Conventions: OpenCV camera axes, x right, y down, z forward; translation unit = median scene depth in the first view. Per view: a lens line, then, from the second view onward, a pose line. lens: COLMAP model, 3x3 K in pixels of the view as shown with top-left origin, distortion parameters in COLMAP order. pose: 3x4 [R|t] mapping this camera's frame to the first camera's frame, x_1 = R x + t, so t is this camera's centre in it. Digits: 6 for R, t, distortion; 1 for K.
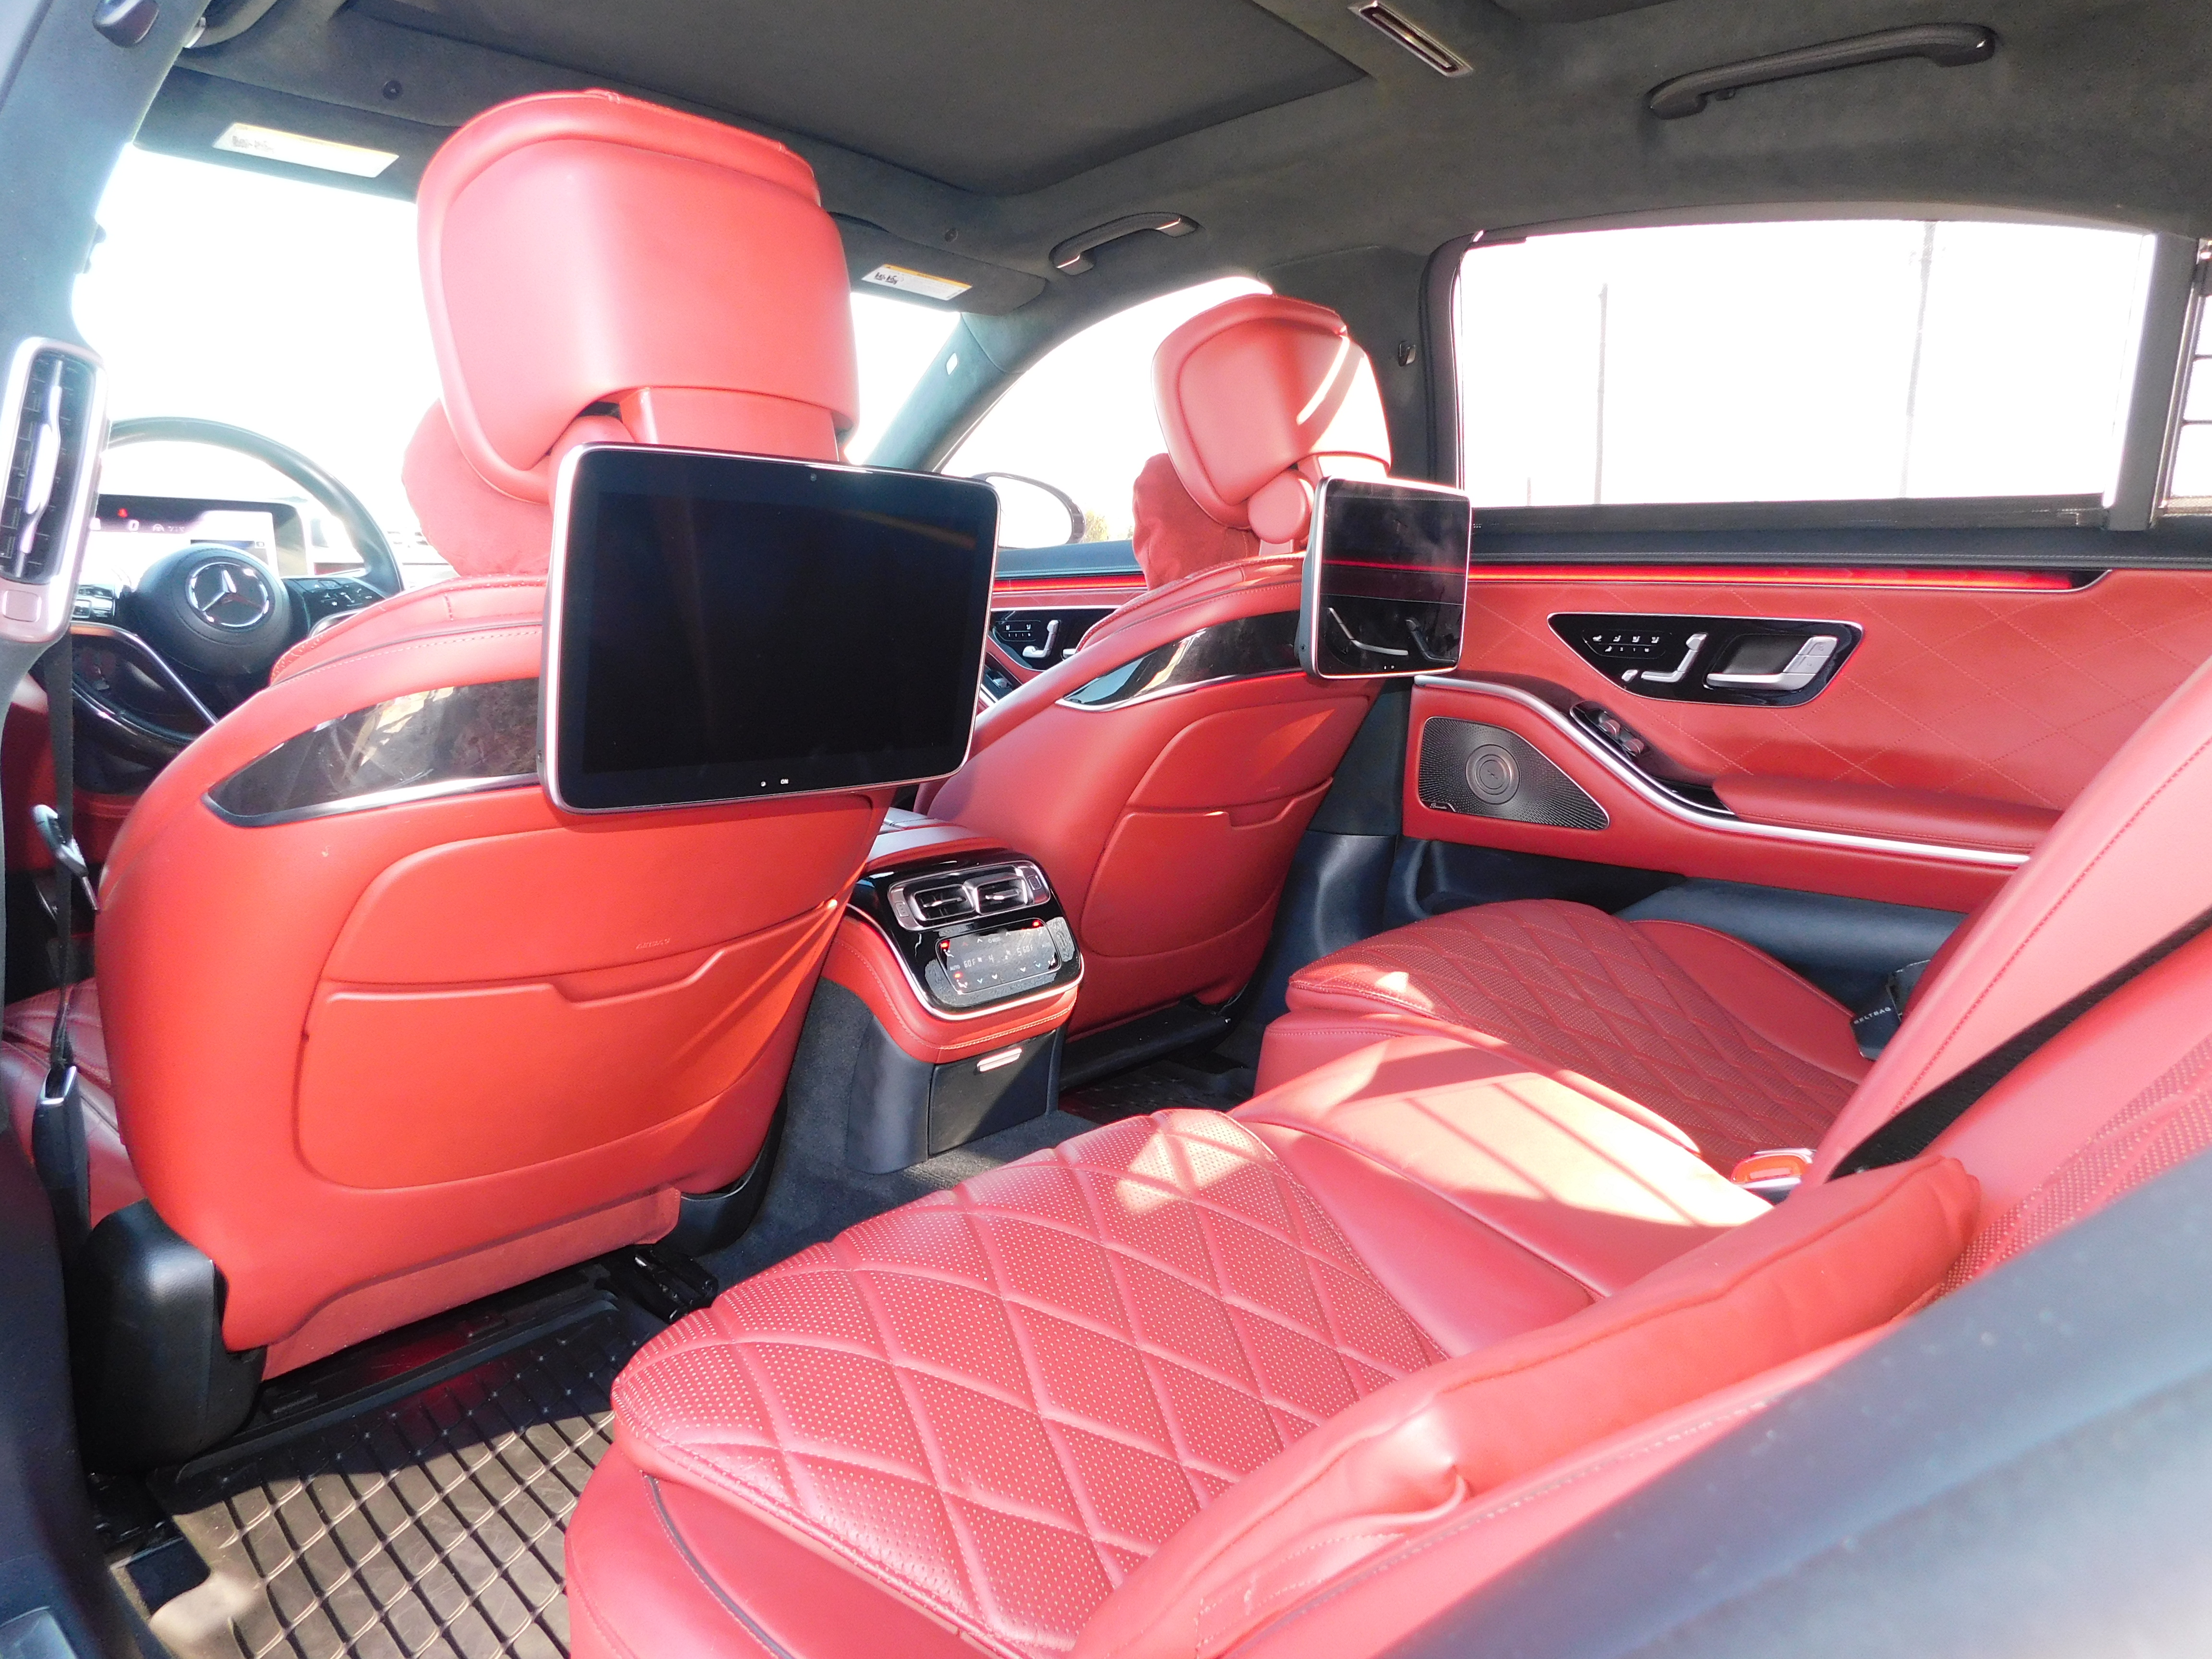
lens RADIAL K [[1461.1, 0, 1108.3], [0, 1461.1, 821.4], [0, 0, 1]] dist [-0.055526, 0.029855]
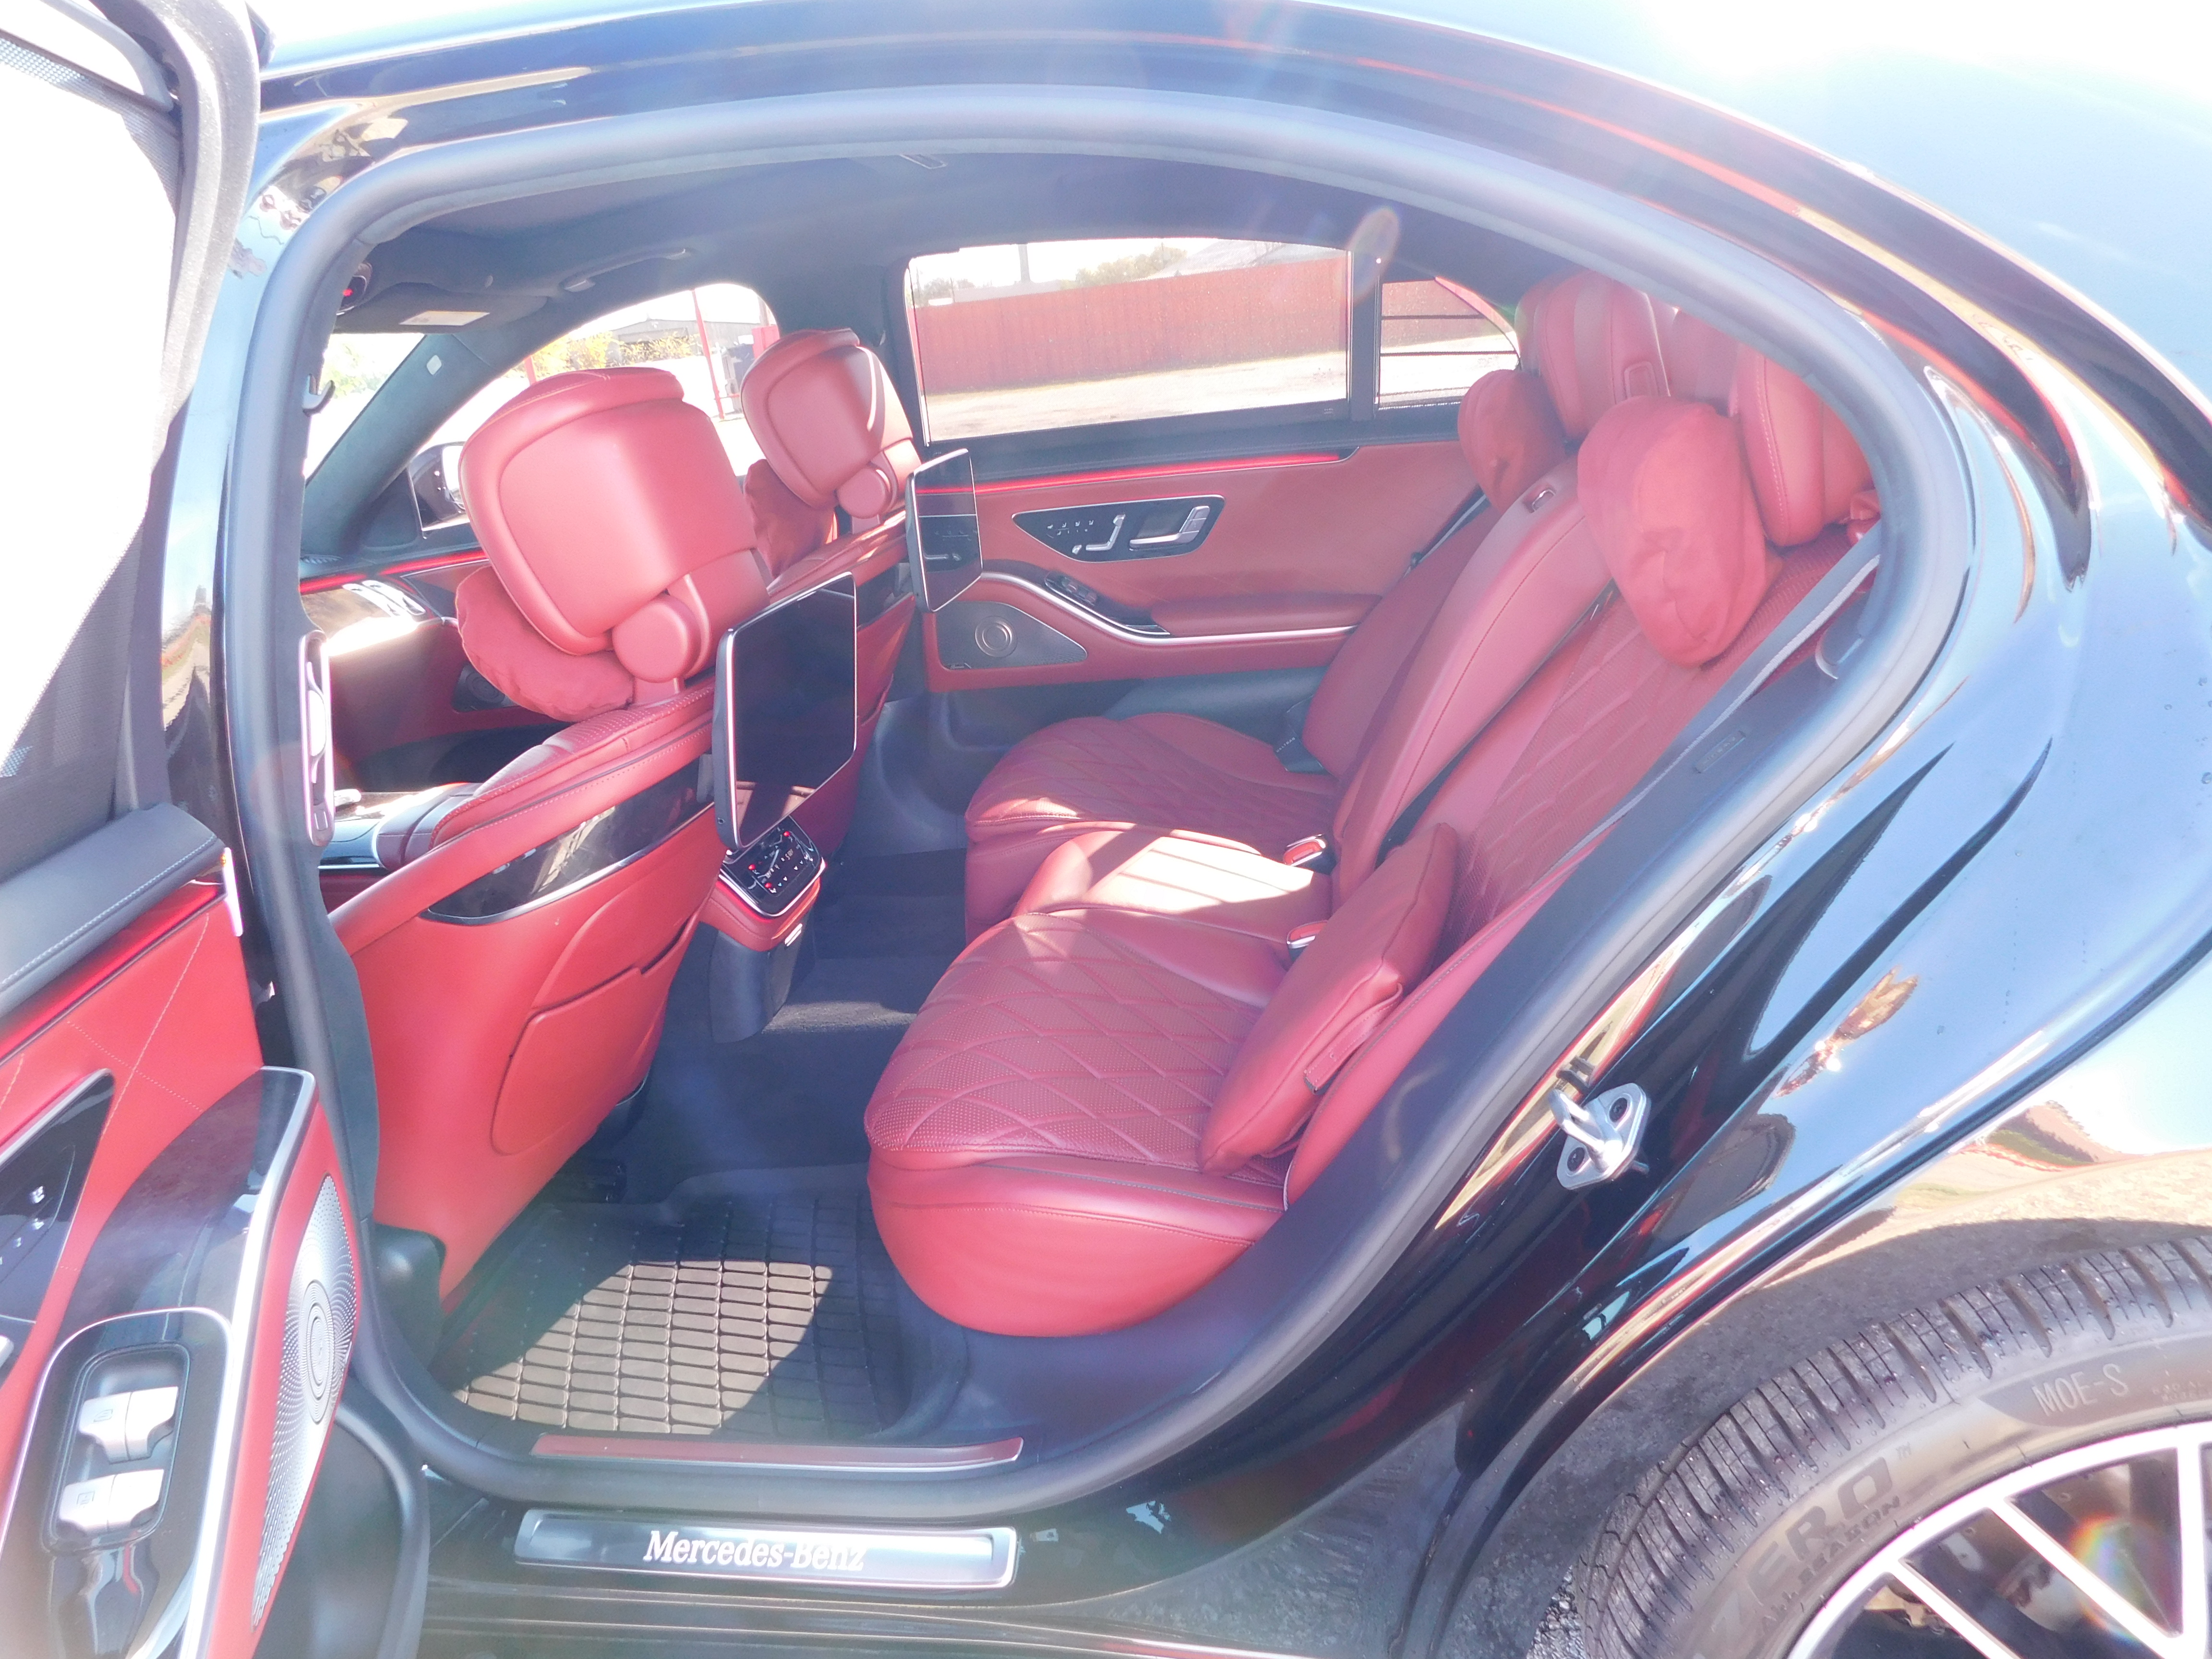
lens RADIAL K [[1461.1, 0, 1108.3], [0, 1461.1, 821.4], [0, 0, 1]] dist [-0.055526, 0.029855]
pose [[0.848163, -0.276611, 0.451781, -0.357135], [0.206094, 0.957957, 0.199609, -0.133276], [-0.488001, -0.076191, 0.869511, -0.295599]]
